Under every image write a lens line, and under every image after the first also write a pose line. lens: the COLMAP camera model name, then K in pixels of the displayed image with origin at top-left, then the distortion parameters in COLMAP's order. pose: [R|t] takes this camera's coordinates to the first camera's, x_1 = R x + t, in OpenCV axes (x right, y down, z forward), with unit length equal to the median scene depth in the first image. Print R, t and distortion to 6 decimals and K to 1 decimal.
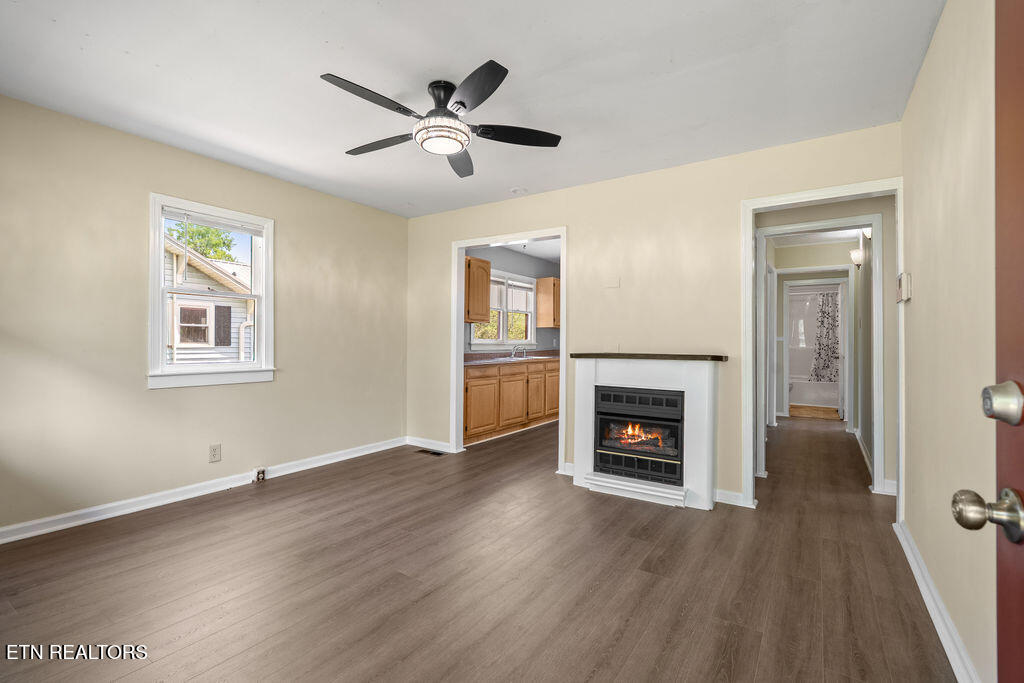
lens RADIAL K [[464.2, 0, 509.9], [0, 464.2, 340.8], [0, 0, 1]] dist [0.001857, 0.000706]
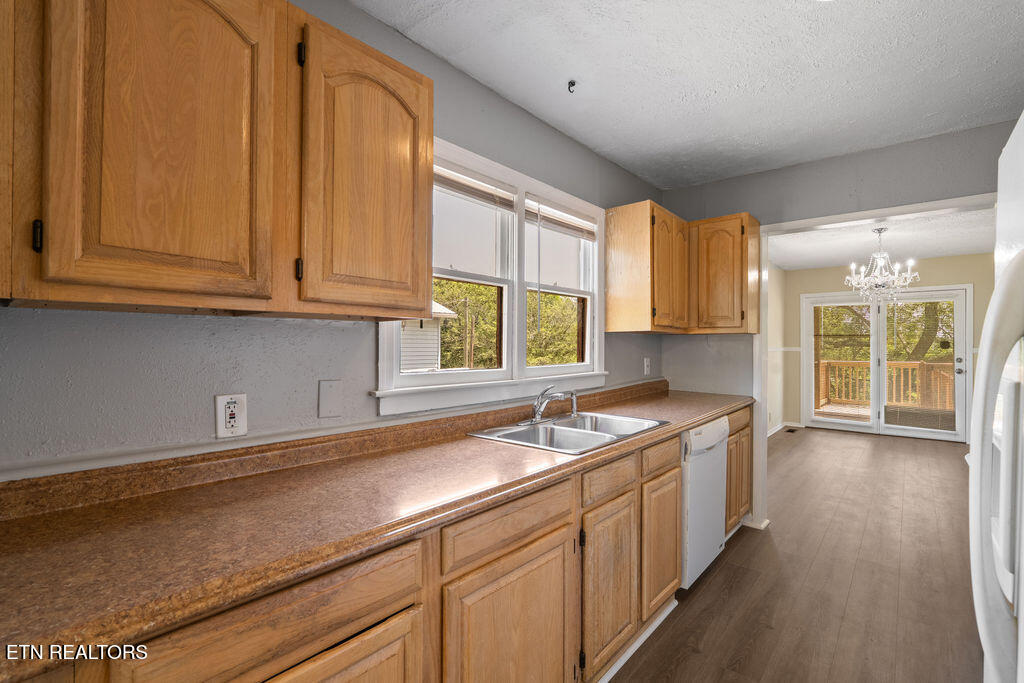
lens RADIAL K [[464.2, 0, 509.9], [0, 464.2, 340.8], [0, 0, 1]] dist [0.001857, 0.000706]
pose [[0.992663, -0.003227, -0.120874, 0.026007], [0.003588, 0.999990, 0.002768, -0.023196], [0.120863, -0.003181, 0.992664, 0.638881]]
